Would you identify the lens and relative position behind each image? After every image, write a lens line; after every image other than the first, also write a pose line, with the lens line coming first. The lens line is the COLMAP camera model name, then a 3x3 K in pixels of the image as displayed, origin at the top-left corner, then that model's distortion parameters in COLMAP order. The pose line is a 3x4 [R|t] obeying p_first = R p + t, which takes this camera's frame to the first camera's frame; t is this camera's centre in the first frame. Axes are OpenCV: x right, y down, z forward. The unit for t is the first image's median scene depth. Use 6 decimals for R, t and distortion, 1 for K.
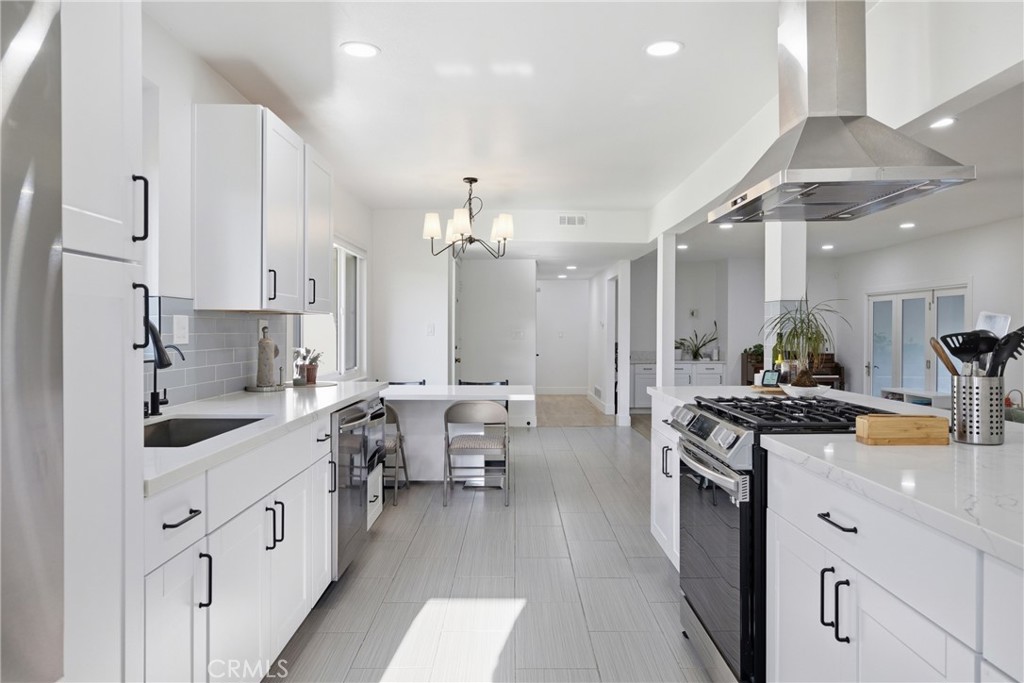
lens RADIAL K [[689.7, 0, 512.3], [0, 689.7, 333.7], [0, 0, 1]] dist [0.018260, 0.004229]
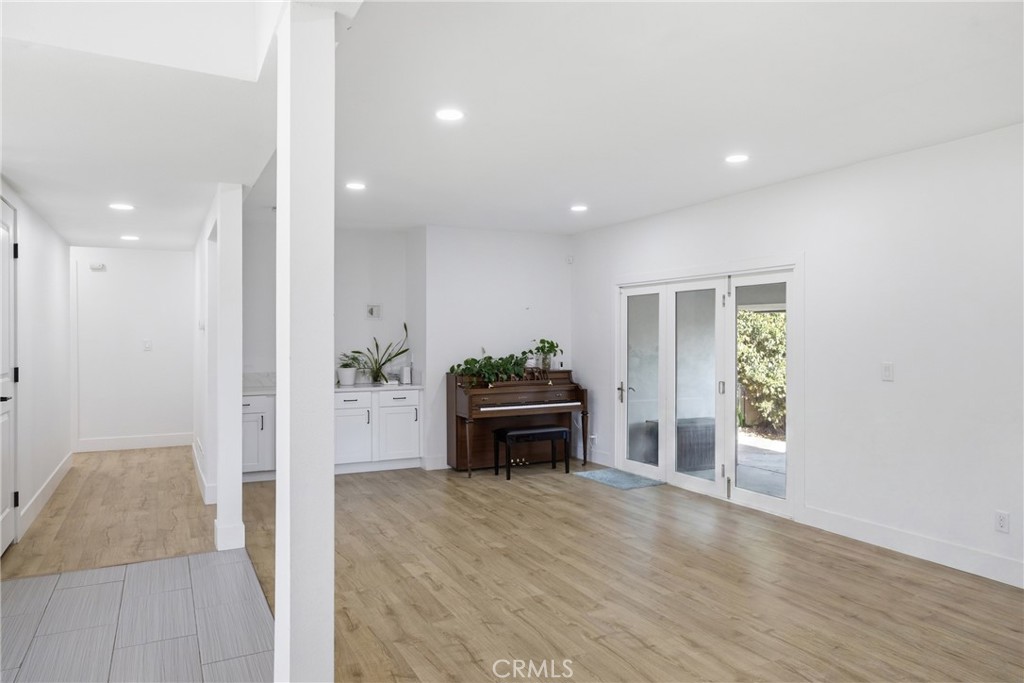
lens RADIAL K [[689.7, 0, 513.2], [0, 689.7, 334.0], [0, 0, 1]] dist [0.018260, 0.004229]
pose [[0.891722, -0.000592, 0.452582, 0.177327], [0.004964, 0.999952, -0.008473, -0.004355], [-0.452556, 0.009803, 0.891682, 0.740717]]
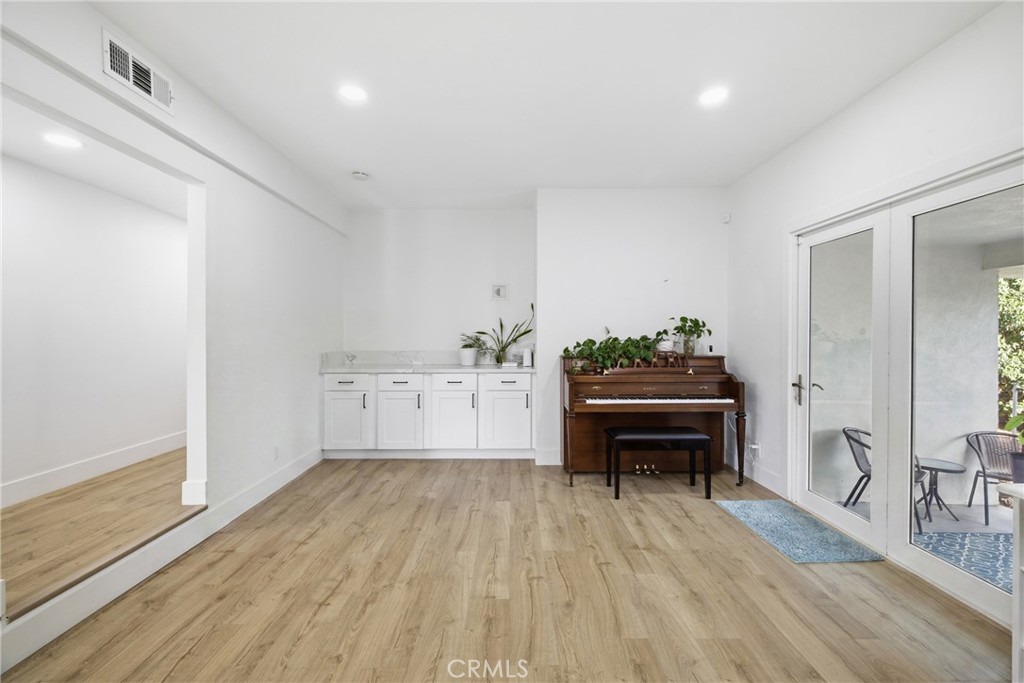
lens RADIAL K [[432.4, 0, 513.8], [0, 432.4, 335.8], [0, 0, 1]] dist [0.005133, -0.000232]
pose [[0.999925, 0.000969, 0.012201, 0.543174], [-0.000903, 0.999985, -0.005432, 0.026801], [-0.012207, 0.005421, 0.999911, 1.216131]]
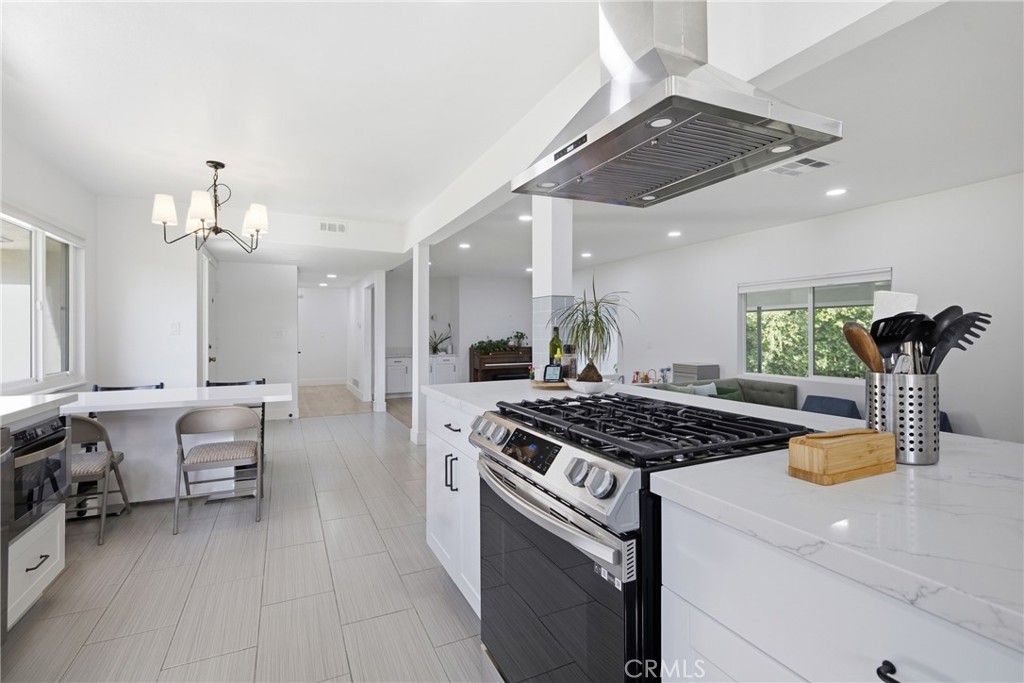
lens RADIAL K [[486.2, 0, 511.6], [0, 486.2, 333.7], [0, 0, 1]] dist [0.009626, -0.000129]
pose [[0.904652, -0.004239, 0.426131, 0.017532], [0.005355, 0.999985, -0.001420, 0.005579], [-0.426118, 0.003567, 0.904661, 0.236893]]
